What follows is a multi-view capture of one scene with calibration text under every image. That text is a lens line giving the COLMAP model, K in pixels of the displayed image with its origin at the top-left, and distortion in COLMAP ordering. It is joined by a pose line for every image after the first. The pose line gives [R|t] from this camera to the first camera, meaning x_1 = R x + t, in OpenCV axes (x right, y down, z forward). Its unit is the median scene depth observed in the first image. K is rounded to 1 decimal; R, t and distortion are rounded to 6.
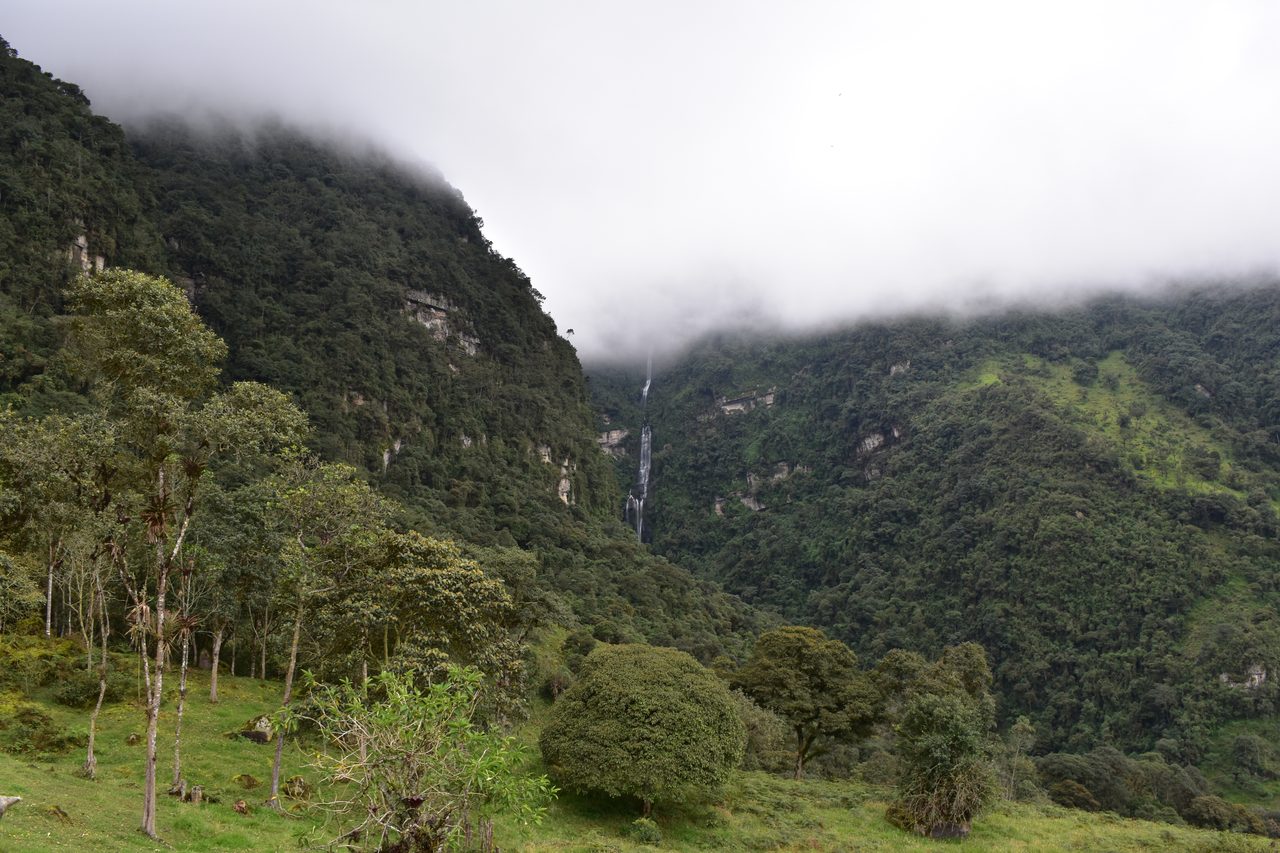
lens RADIAL K [[1263.2, 0, 640.0], [0, 1263.2, 426.5], [0, 0, 1]] dist [-0.066947, -0.014544]
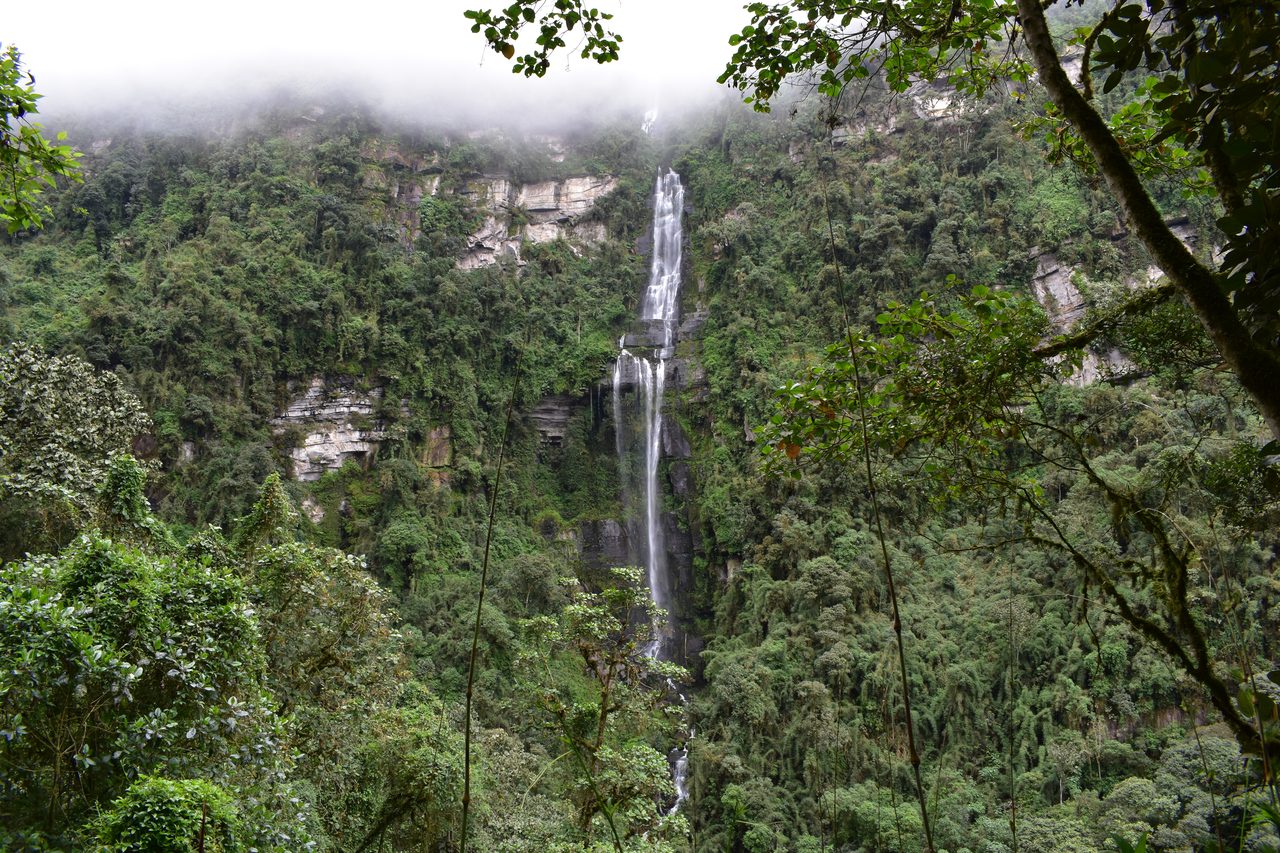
lens RADIAL K [[992.7, 0, 640.0], [0, 992.7, 426.5], [0, 0, 1]] dist [-0.092795, 0.005108]
pose [[0.988997, 0.056442, 0.136742, -0.050838], [-0.051578, 0.997913, -0.038858, 0.113890], [-0.138650, 0.031378, 0.989844, 1.002296]]
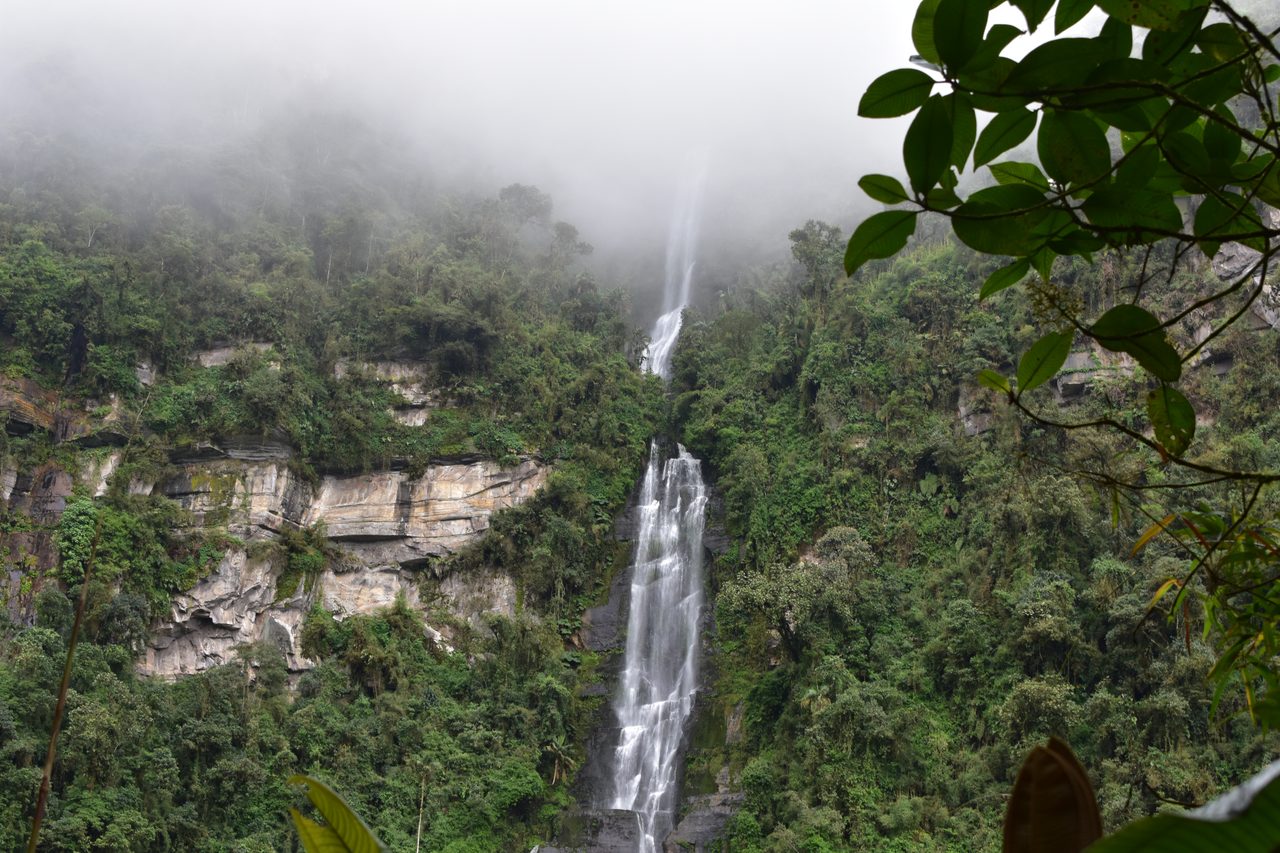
lens RADIAL K [[2471.1, 0, 640.0], [0, 2471.1, 426.5], [0, 0, 1]] dist [0.027501, 0.090756]
pose [[0.993084, 0.104822, 0.052887, -0.020045], [-0.084388, 0.950451, -0.299202, 0.115142], [-0.081630, 0.292669, 0.952723, 0.996958]]
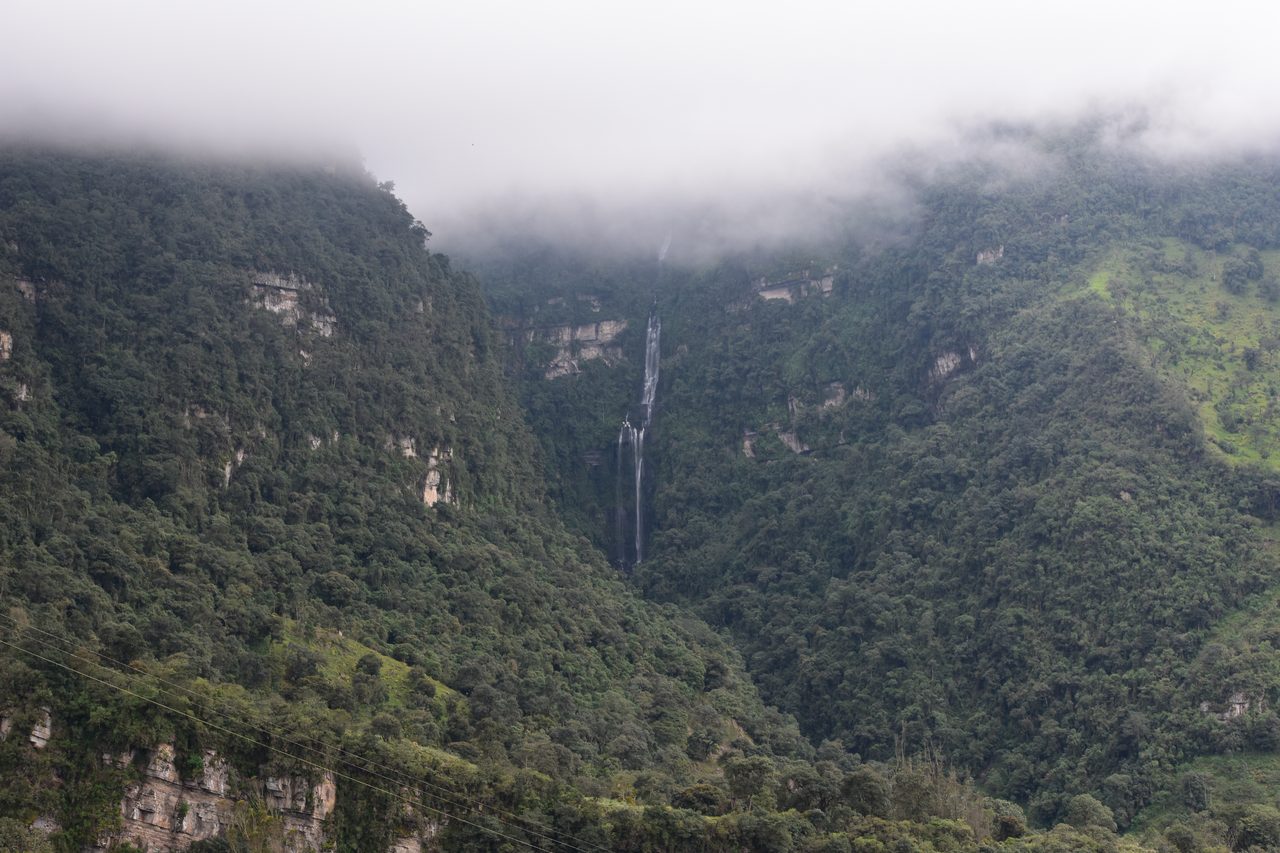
lens RADIAL K [[3140.0, 0, 640.0], [0, 3140.0, 426.5], [0, 0, 1]] dist [-0.276531, 0.548911]
pose [[0.994539, 0.009072, -0.103973, 0.231502], [0.002774, 0.993566, 0.113221, -0.176133], [0.104331, -0.112891, 0.988115, -0.858430]]
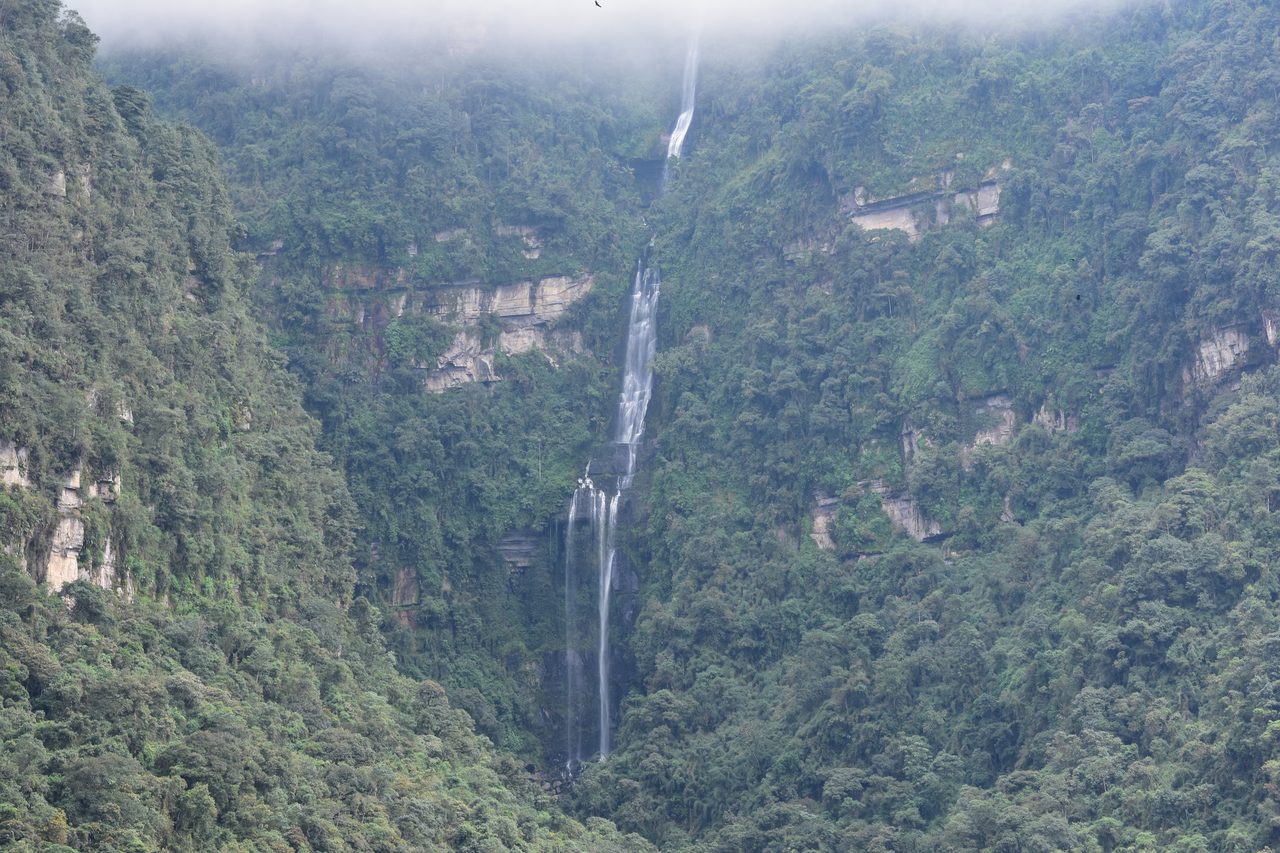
lens RADIAL K [[5918.9, 0, 640.0], [0, 5918.9, 426.5], [0, 0, 1]] dist [1.558395, 9.689421]
pose [[0.989253, 0.019136, -0.144953, 0.312094], [-0.007555, 0.996764, 0.080031, -0.112897], [0.146016, -0.078076, 0.986197, -0.714987]]
